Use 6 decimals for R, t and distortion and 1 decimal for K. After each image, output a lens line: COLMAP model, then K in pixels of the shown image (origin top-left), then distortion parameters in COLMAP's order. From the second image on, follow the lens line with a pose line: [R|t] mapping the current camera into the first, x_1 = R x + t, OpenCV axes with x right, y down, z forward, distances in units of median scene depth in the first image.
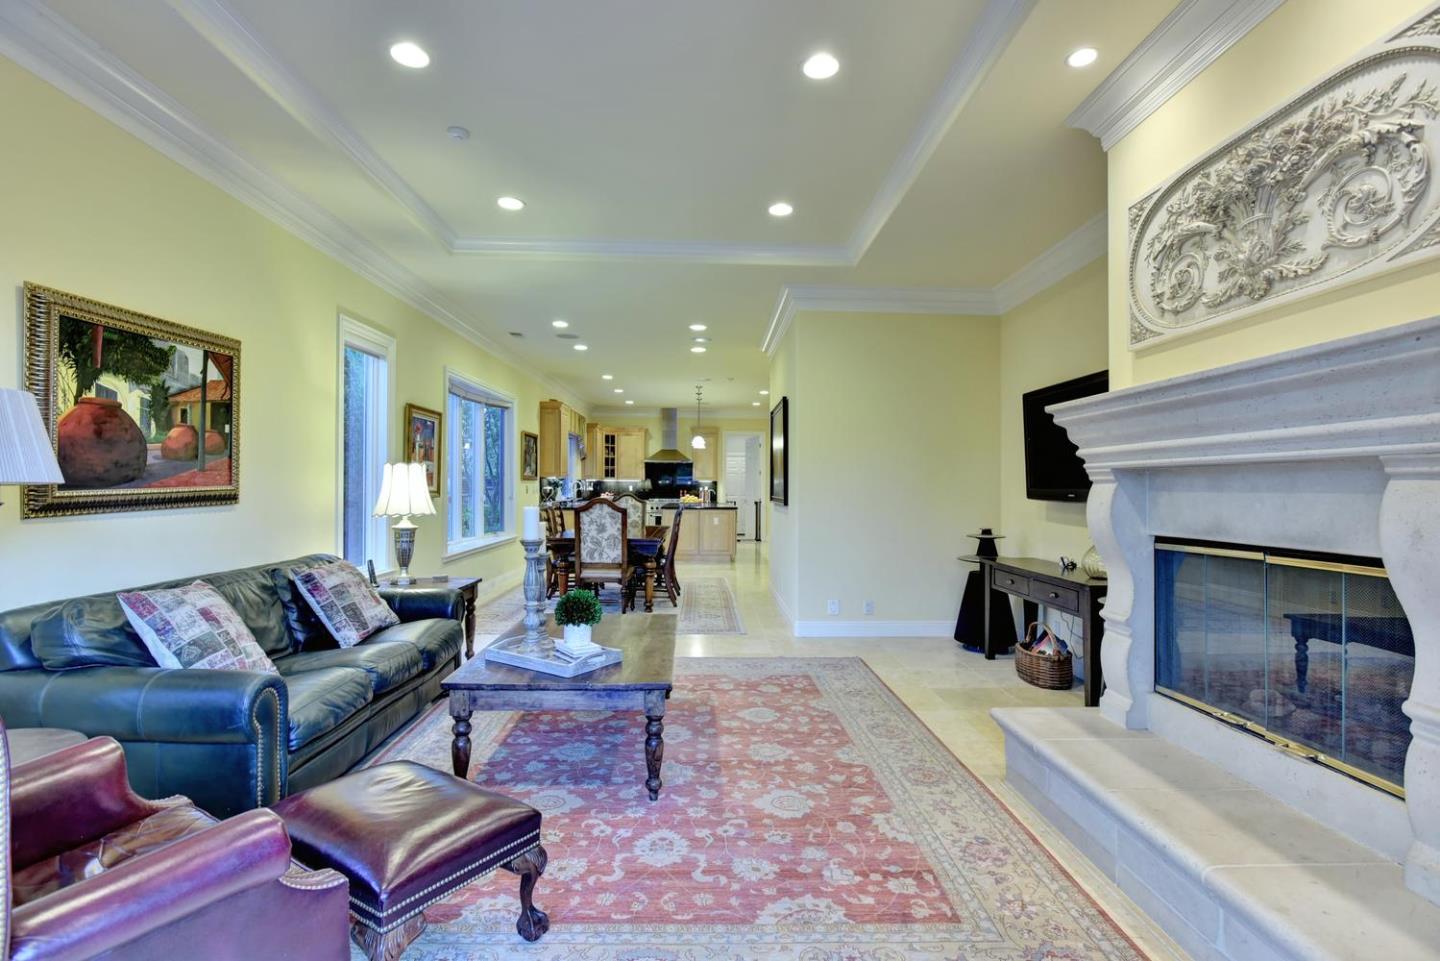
lens RADIAL K [[711.5, 0, 729.7], [0, 711.5, 475.0], [0, 0, 1]] dist [-0.022033, -0.000028]
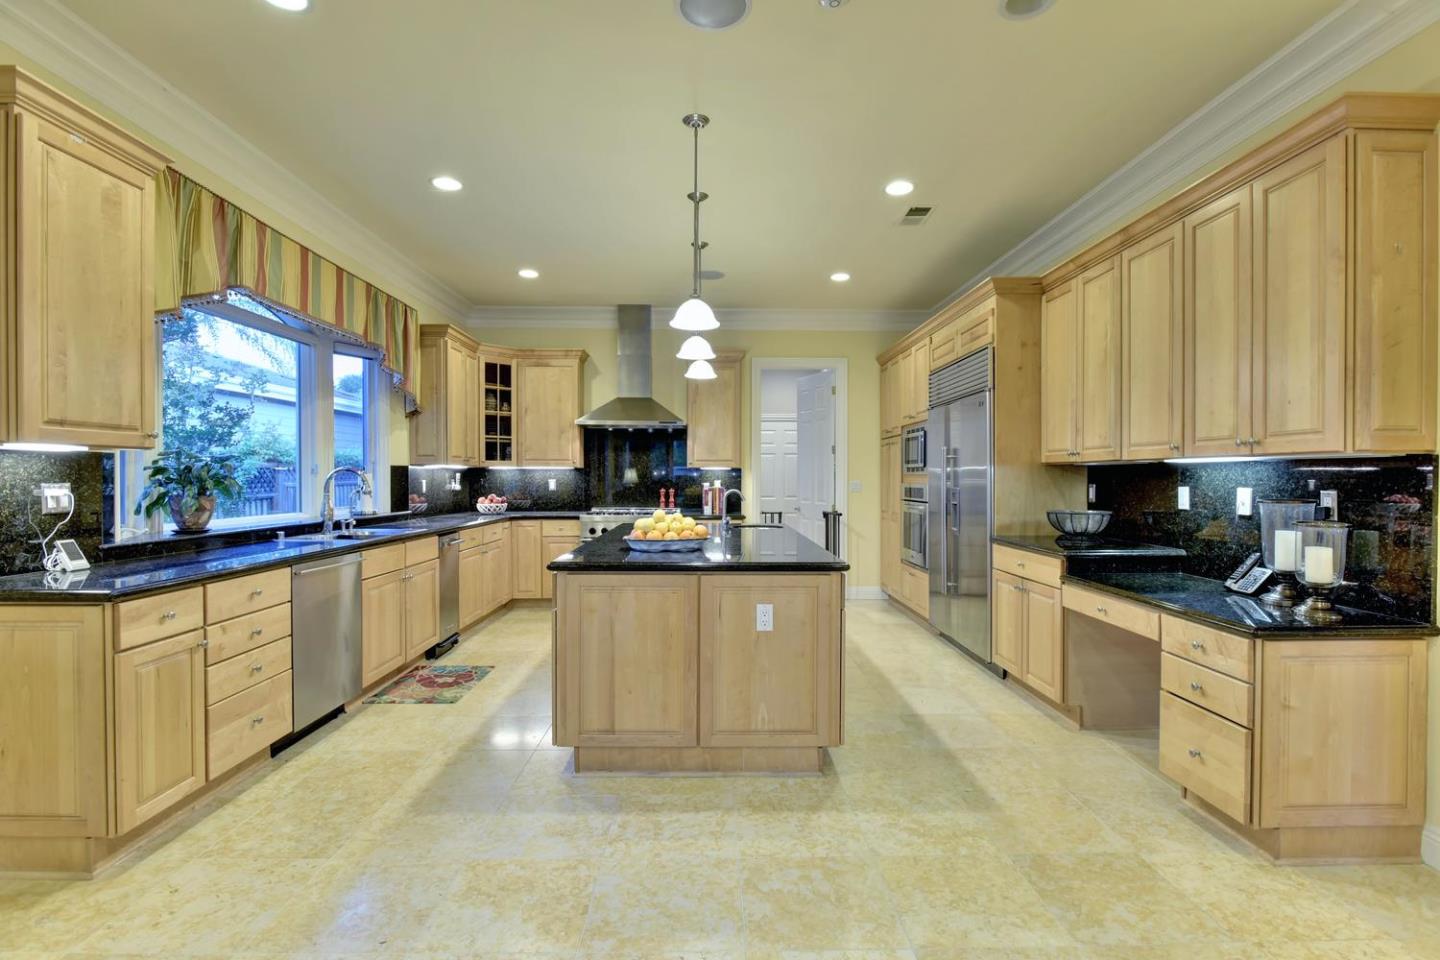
lens RADIAL K [[711.5, 0, 718.4], [0, 711.5, 481.3], [0, 0, 1]] dist [-0.022033, -0.000028]
pose [[0.999698, -0.003167, -0.024371, -0.052978], [0.003645, 0.999801, 0.019605, 0.019374], [0.024304, -0.019688, 0.999511, 1.336889]]
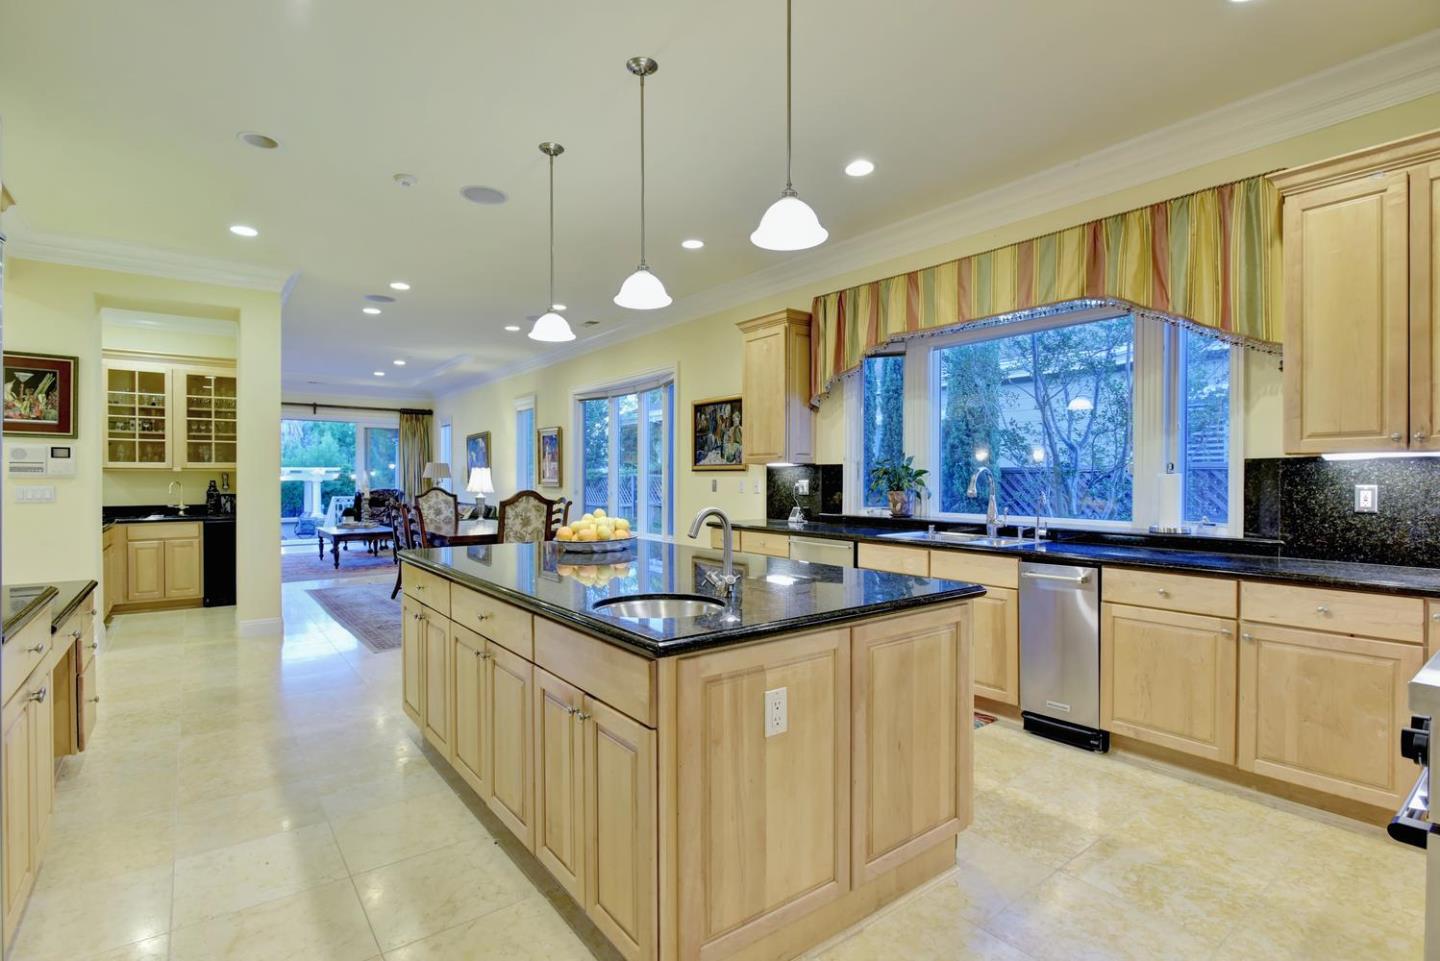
lens RADIAL K [[711.5, 0, 729.4], [0, 711.5, 478.3], [0, 0, 1]] dist [-0.022033, -0.000028]
pose [[-0.819916, -0.005188, -0.572460, 0.154527], [0.003546, 0.999894, -0.014141, 0.038668], [0.572473, -0.013624, -0.819811, 2.580579]]
